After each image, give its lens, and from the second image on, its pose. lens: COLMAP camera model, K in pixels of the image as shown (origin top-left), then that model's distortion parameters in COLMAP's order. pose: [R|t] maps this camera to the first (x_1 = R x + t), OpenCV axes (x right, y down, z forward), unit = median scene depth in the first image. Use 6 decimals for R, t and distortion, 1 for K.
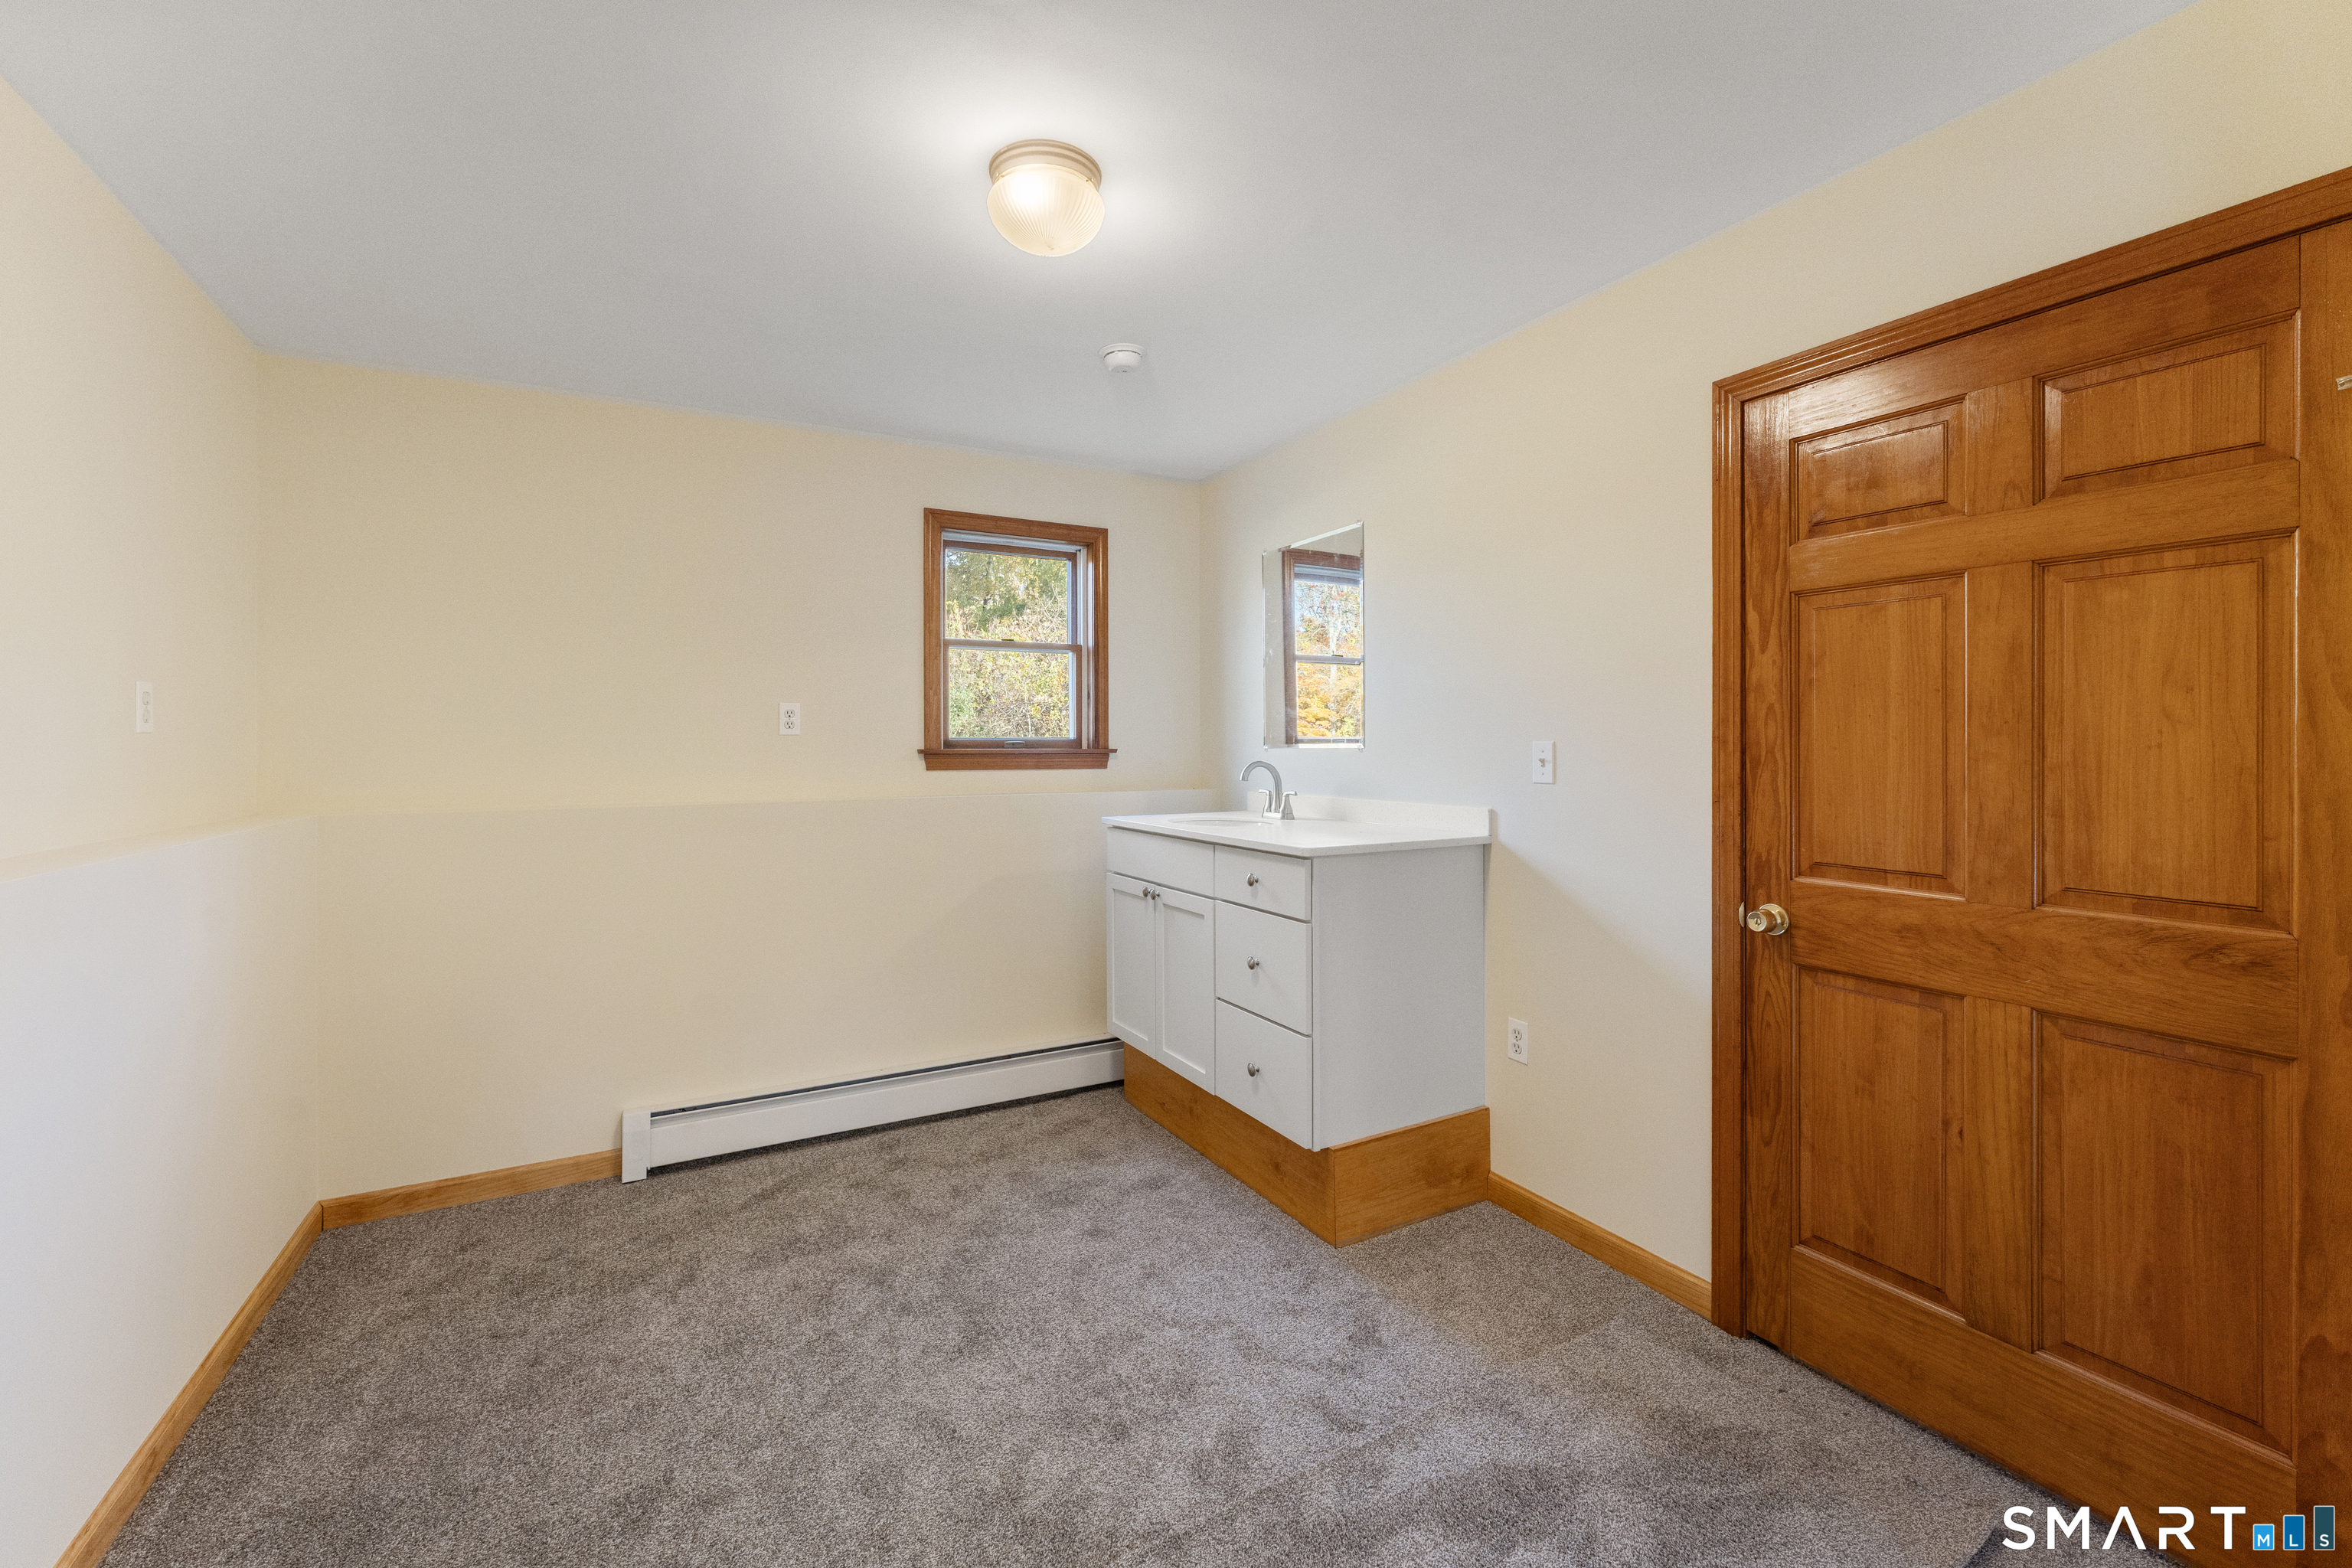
lens RADIAL K [[954.4, 0, 1169.1], [0, 954.4, 760.6], [0, 0, 1]] dist [-0.002659, 0.000234]
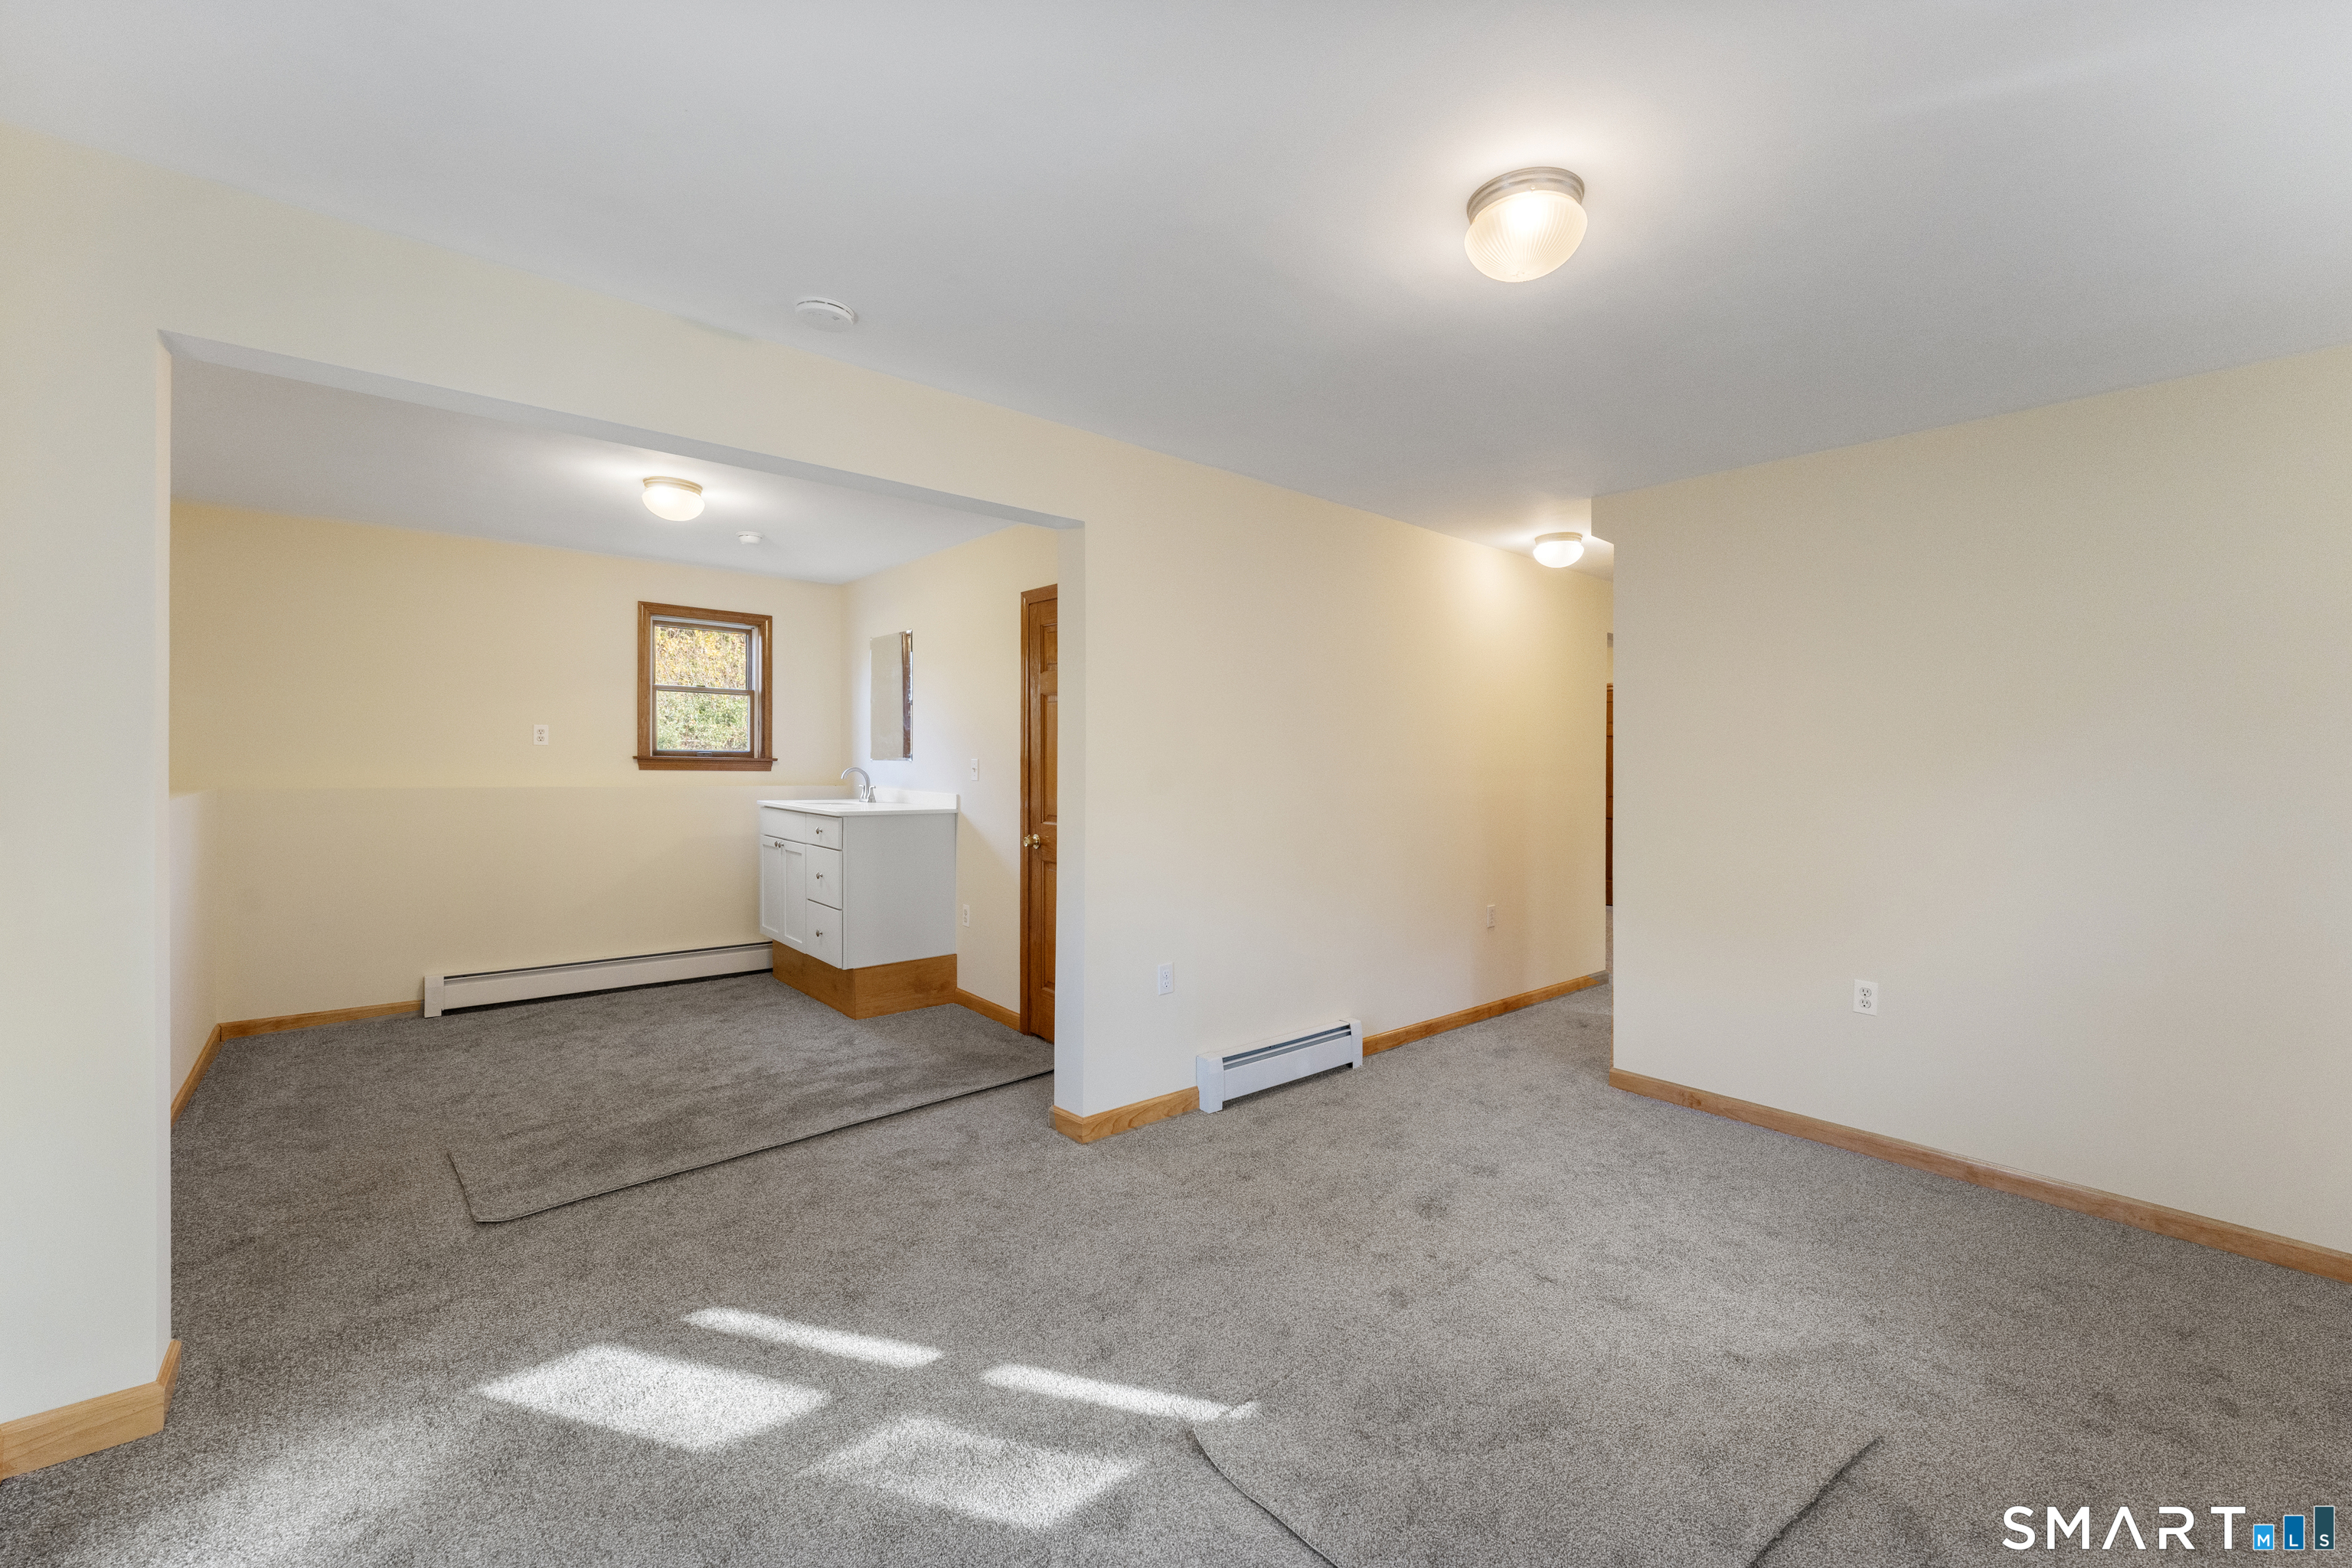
lens RADIAL K [[954.4, 0, 1184.6], [0, 954.4, 797.4], [0, 0, 1]] dist [-0.002659, 0.000234]
pose [[0.978439, 0.011776, 0.206198, 0.353173], [-0.016270, 0.999665, 0.020113, 0.011226], [-0.205892, -0.023035, 0.978304, -0.842348]]
